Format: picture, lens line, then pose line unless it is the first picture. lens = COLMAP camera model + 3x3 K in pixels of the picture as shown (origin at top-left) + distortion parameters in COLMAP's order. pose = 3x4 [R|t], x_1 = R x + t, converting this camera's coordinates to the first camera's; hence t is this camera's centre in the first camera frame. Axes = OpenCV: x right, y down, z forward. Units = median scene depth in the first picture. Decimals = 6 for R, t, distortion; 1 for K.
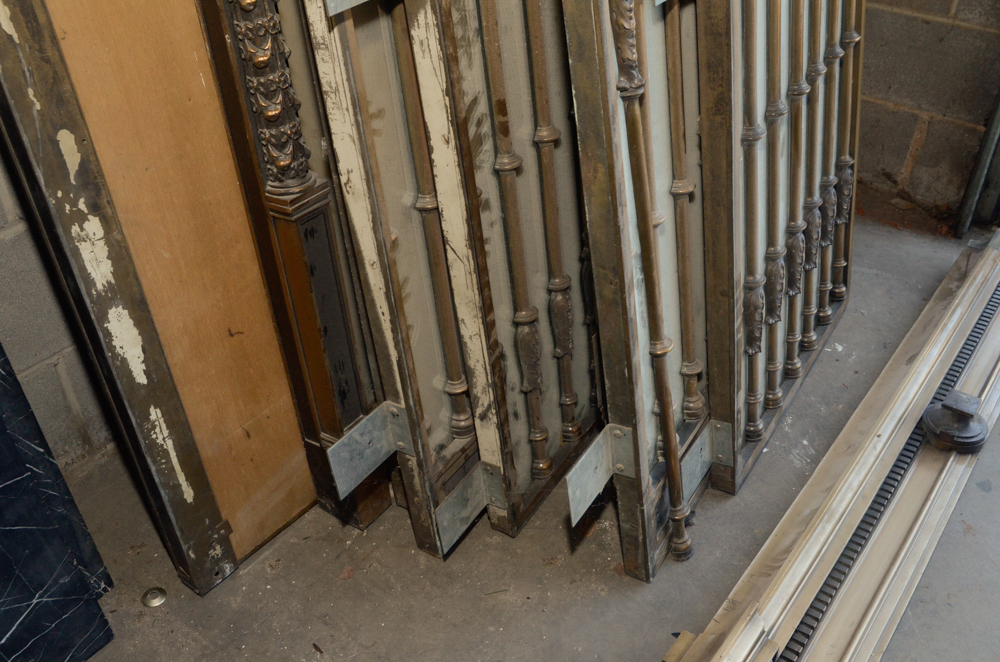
lens RADIAL K [[990.1, 0, 500.0], [0, 990.1, 331.0], [0, 0, 1]] dist [-0.026294, -0.002145]
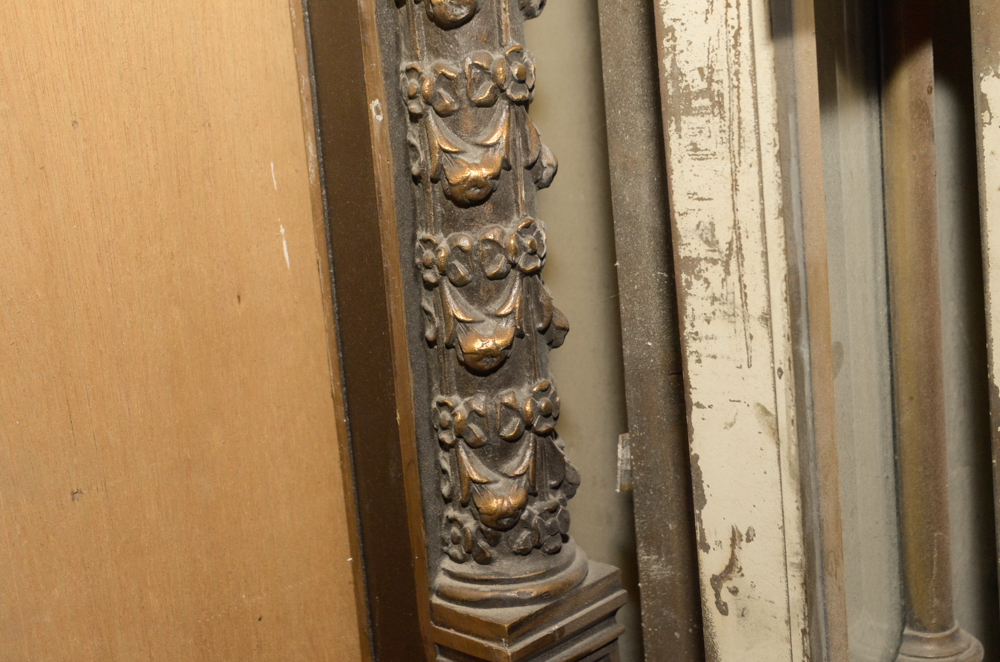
lens RADIAL K [[1428.5, 0, 500.0], [0, 1428.5, 331.0], [0, 0, 1]] dist [0.004615, 0.067574]
pose [[0.991313, 0.035322, -0.126695, -0.168529], [-0.075318, 0.942139, -0.326651, -0.074686], [0.107826, 0.333355, 0.936615, 0.570151]]
